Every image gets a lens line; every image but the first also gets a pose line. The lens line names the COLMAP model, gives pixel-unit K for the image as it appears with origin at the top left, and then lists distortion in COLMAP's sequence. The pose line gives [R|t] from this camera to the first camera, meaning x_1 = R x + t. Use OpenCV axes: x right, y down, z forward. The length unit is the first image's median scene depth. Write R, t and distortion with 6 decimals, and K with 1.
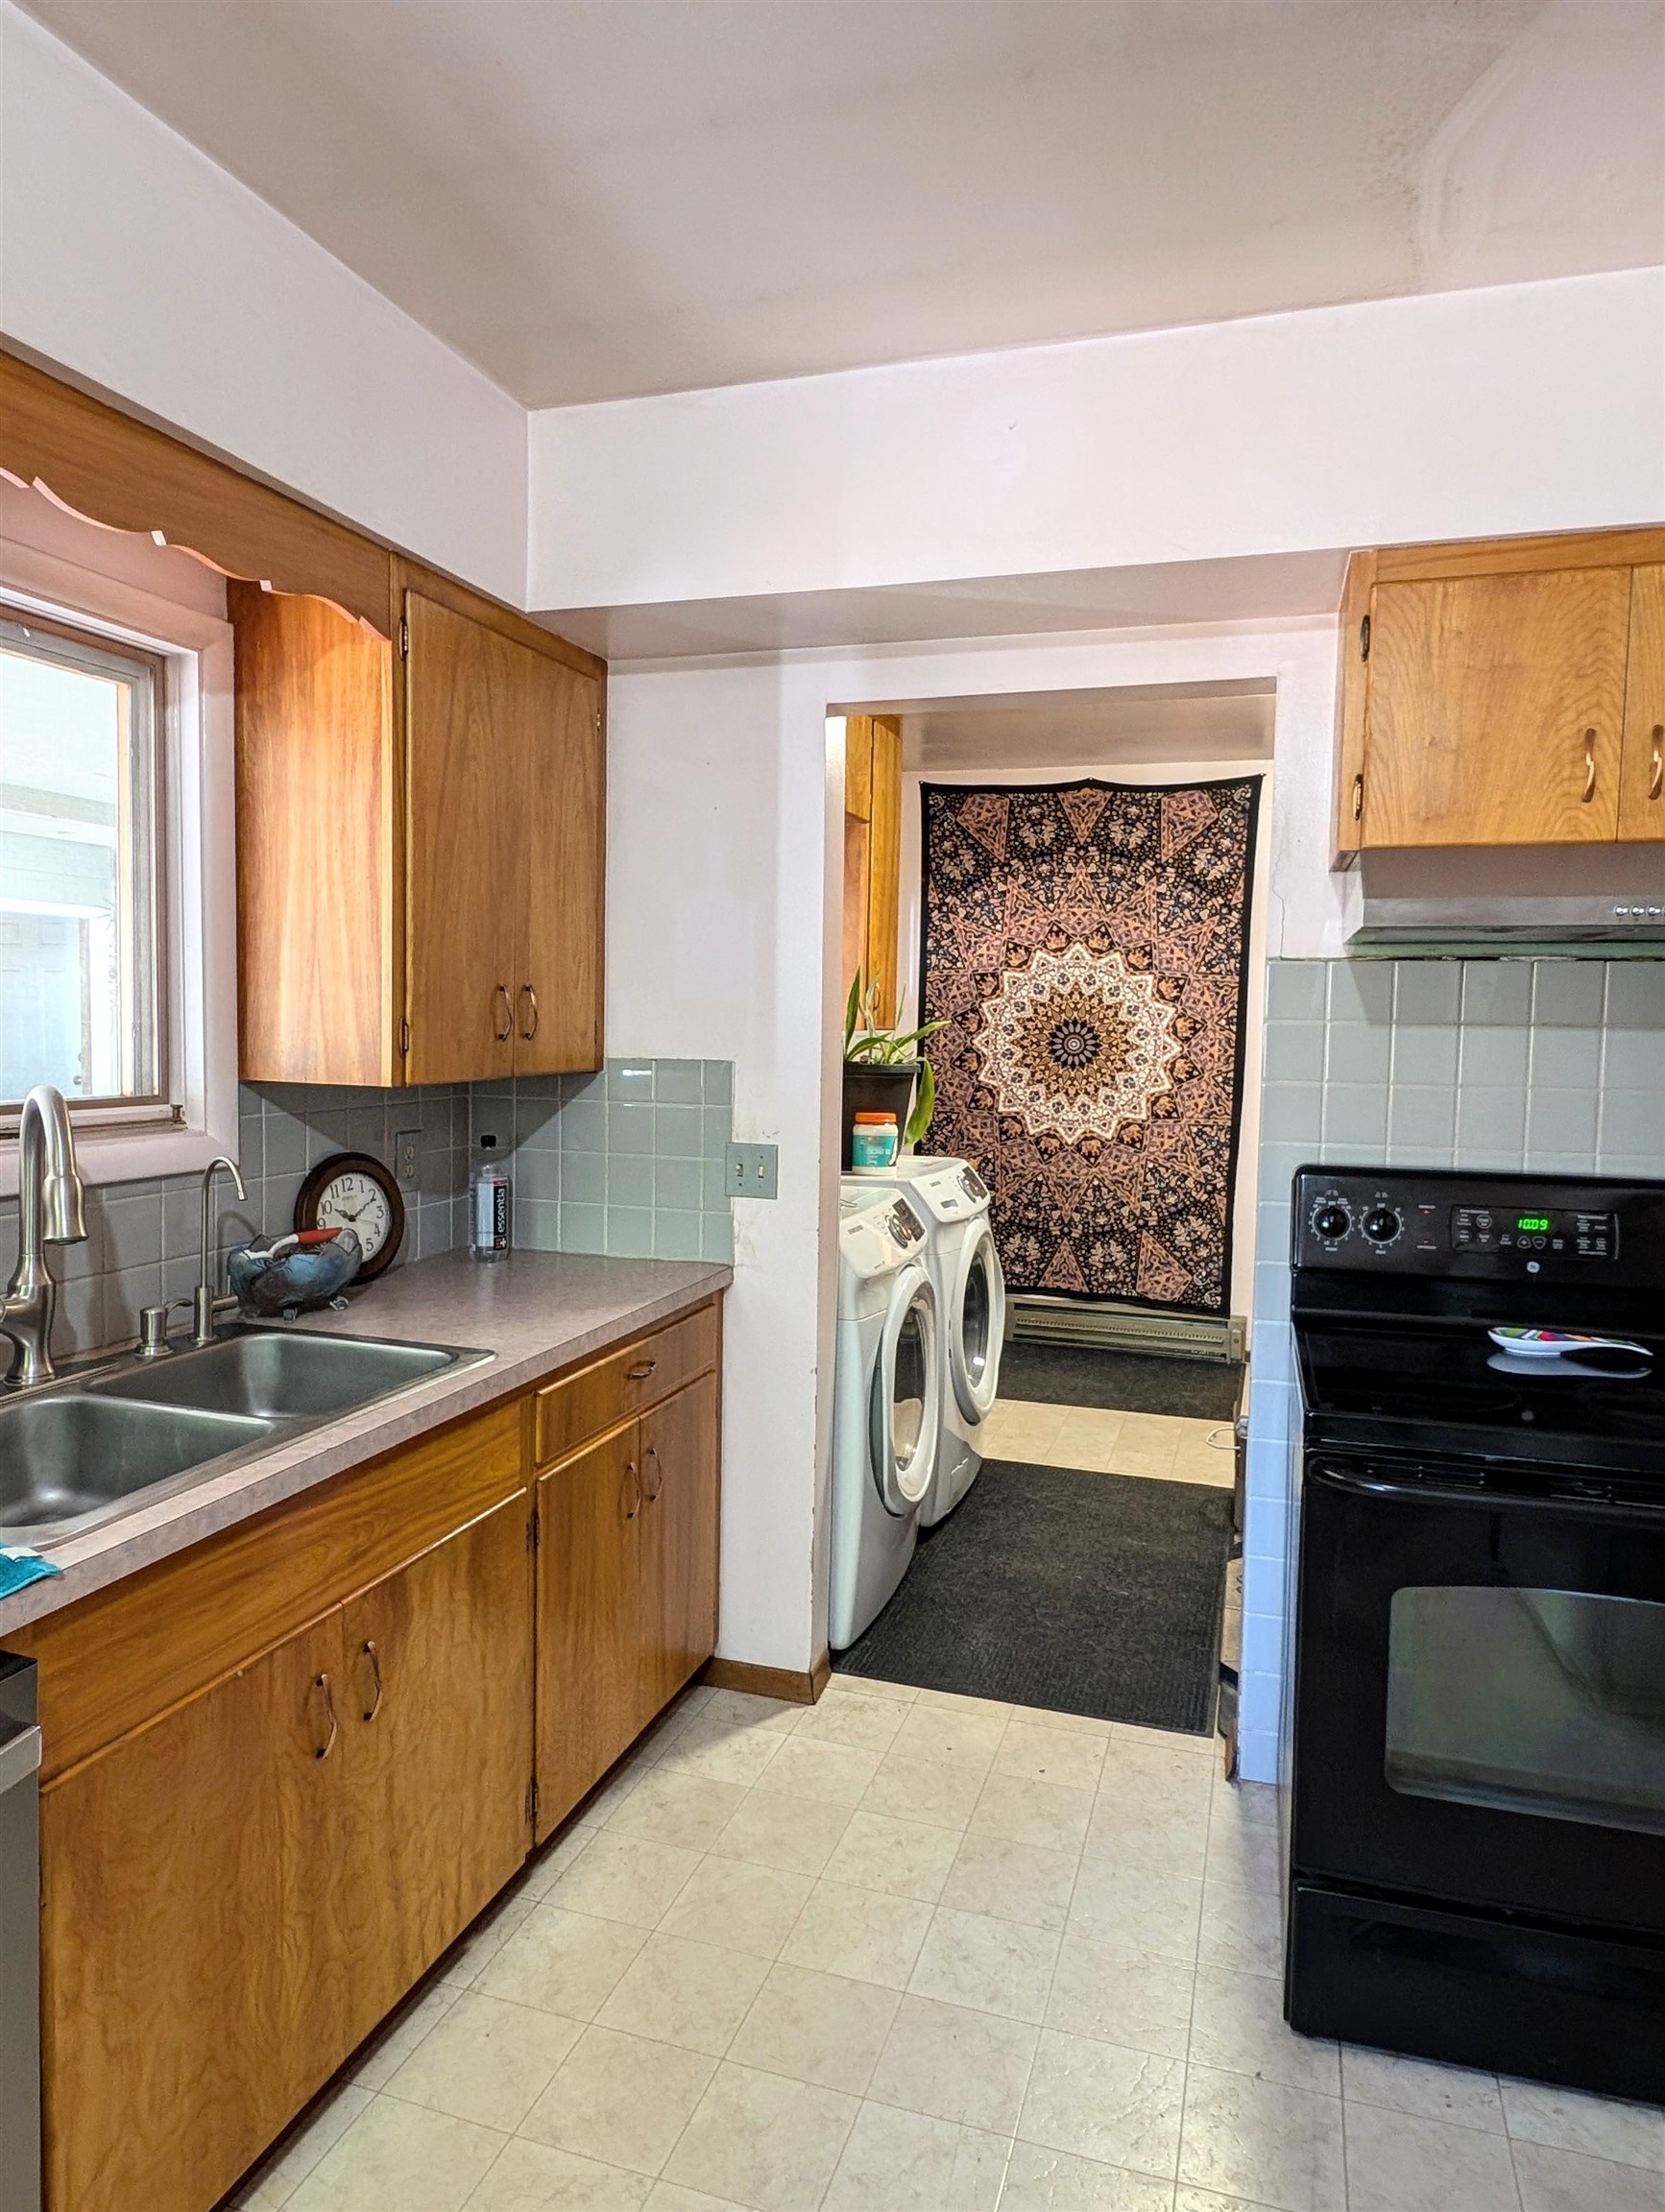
lens RADIAL K [[1383.2, 0, 832.5], [0, 1383.2, 1106.0], [0, 0, 1]] dist [0.001031, 0.018373]
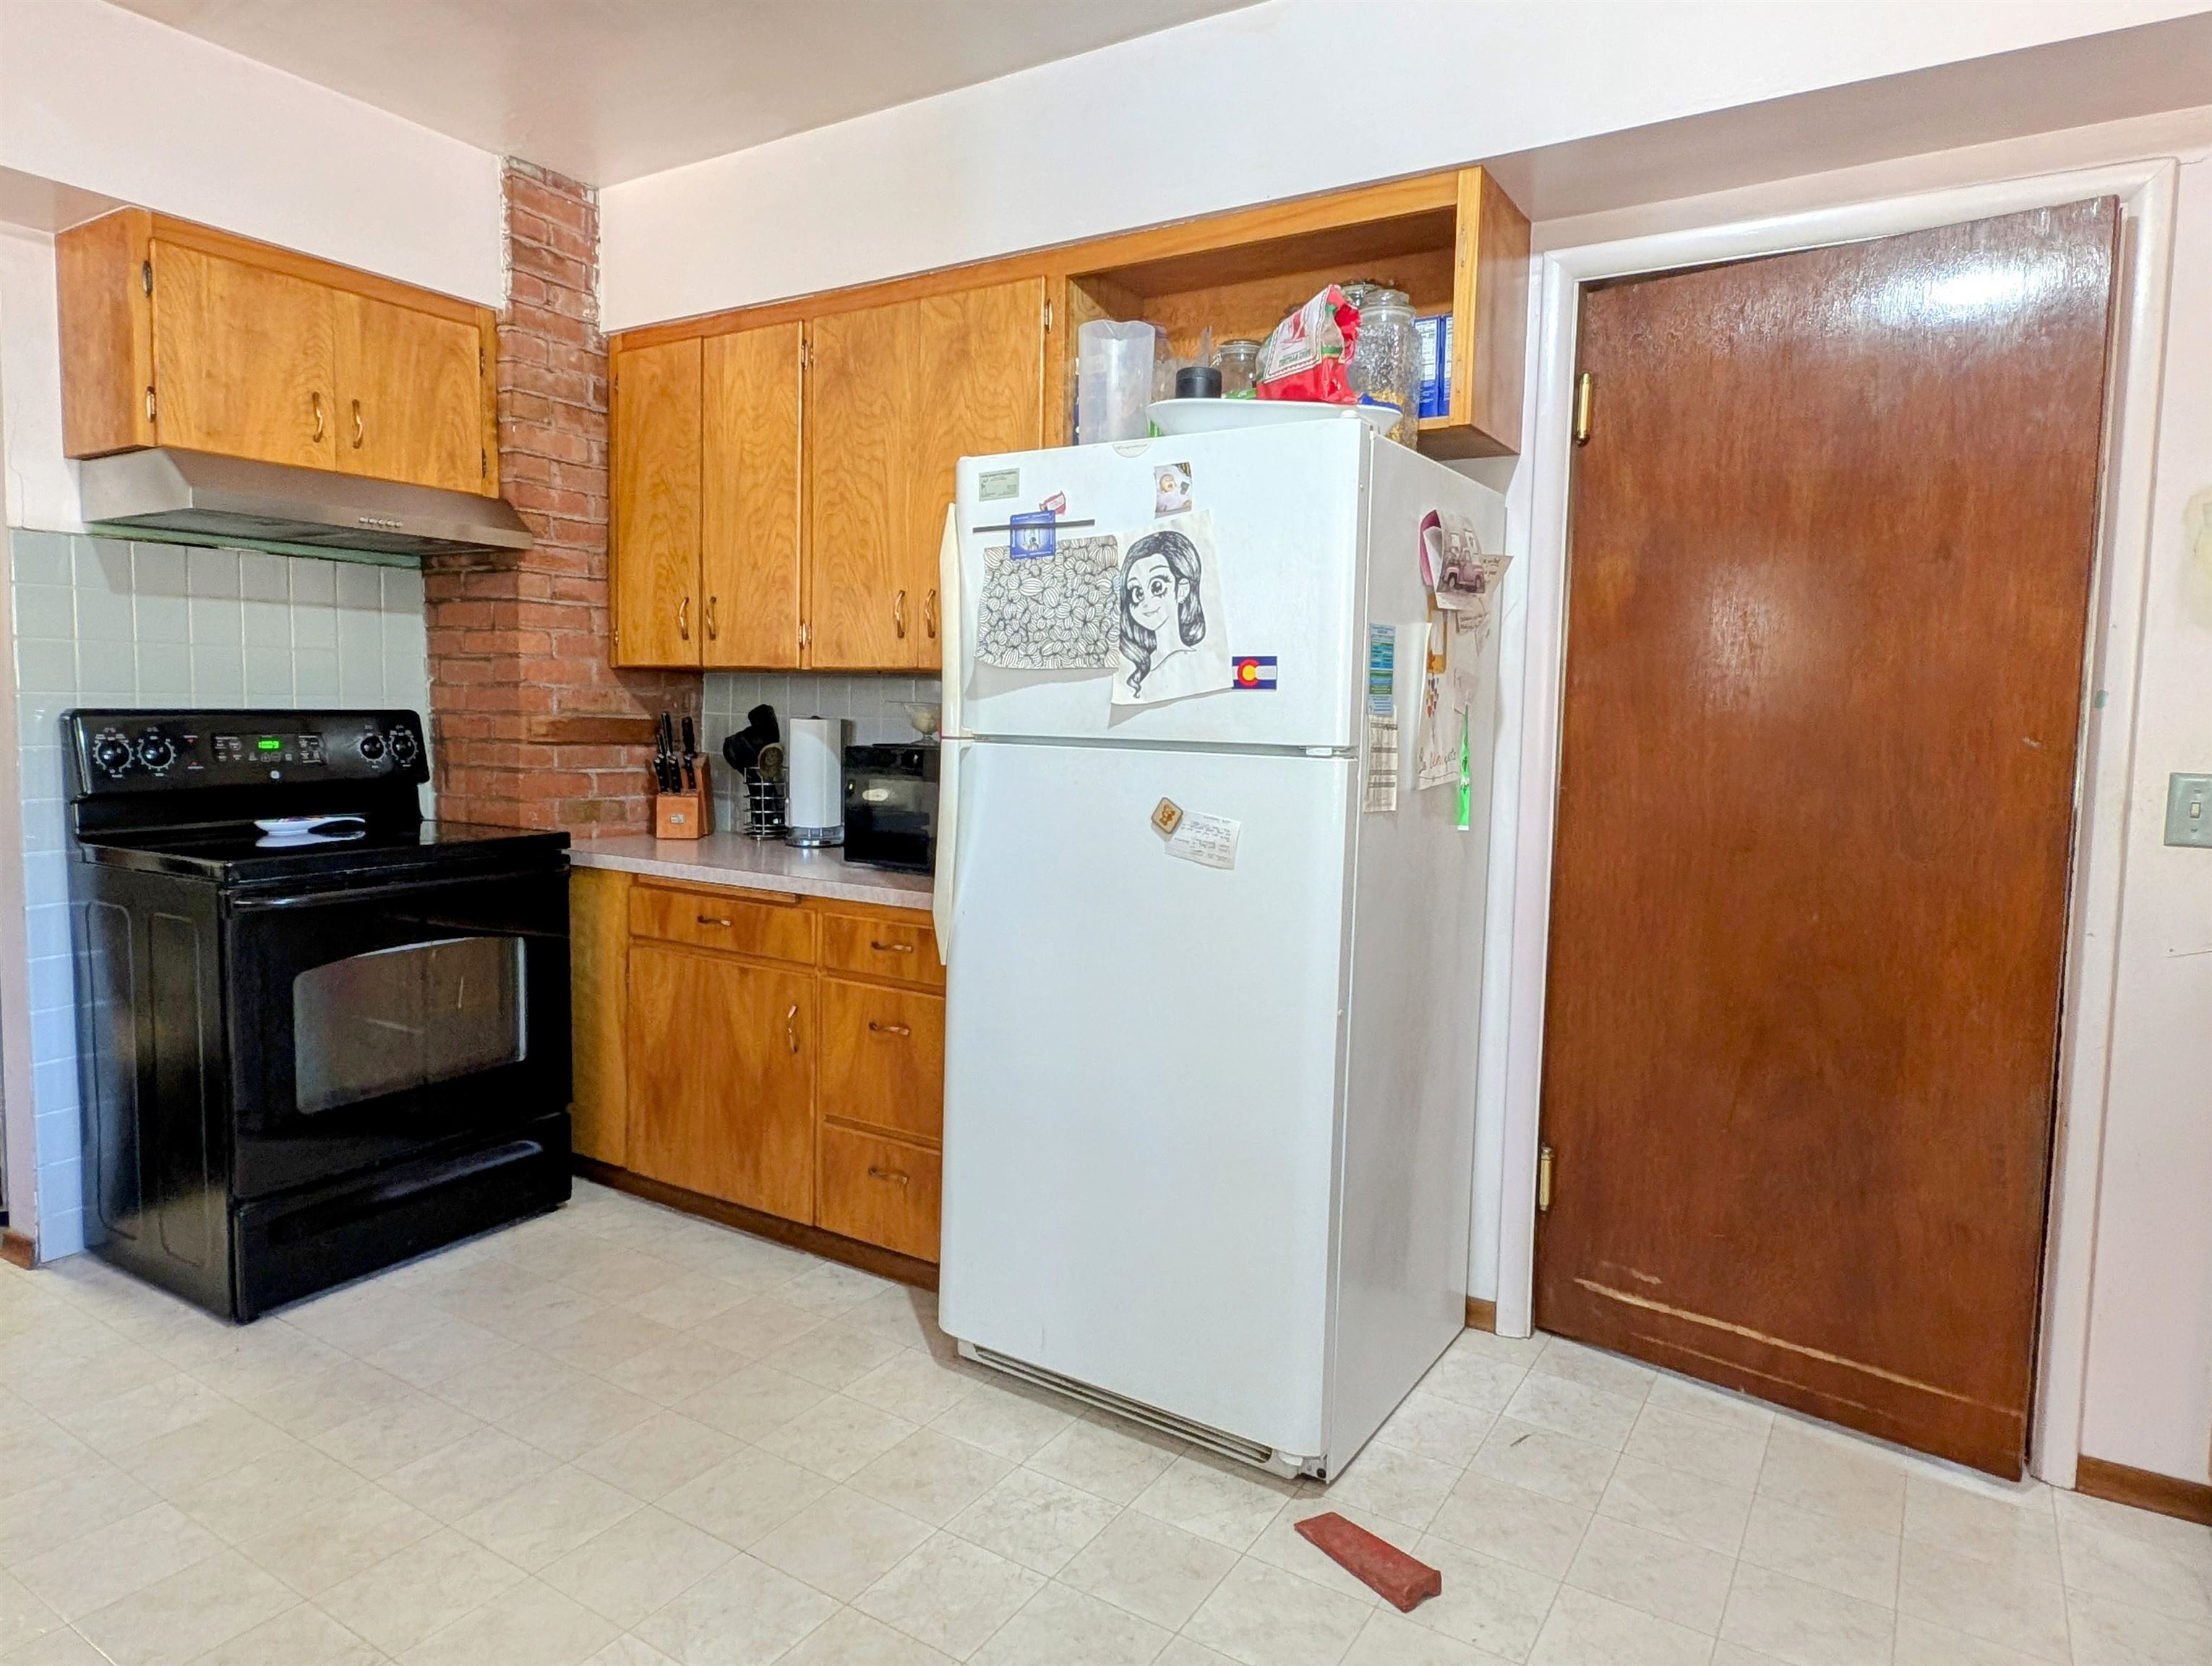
lens RADIAL K [[1383.3, 0, 1106.0], [0, 1383.3, 833.0], [0, 0, 1]] dist [0.001031, 0.018373]
pose [[0.262110, -0.102209, 0.959610, -0.671675], [0.052431, 0.994415, 0.091595, 0.099448], [-0.963613, 0.026305, 0.266005, -0.183066]]
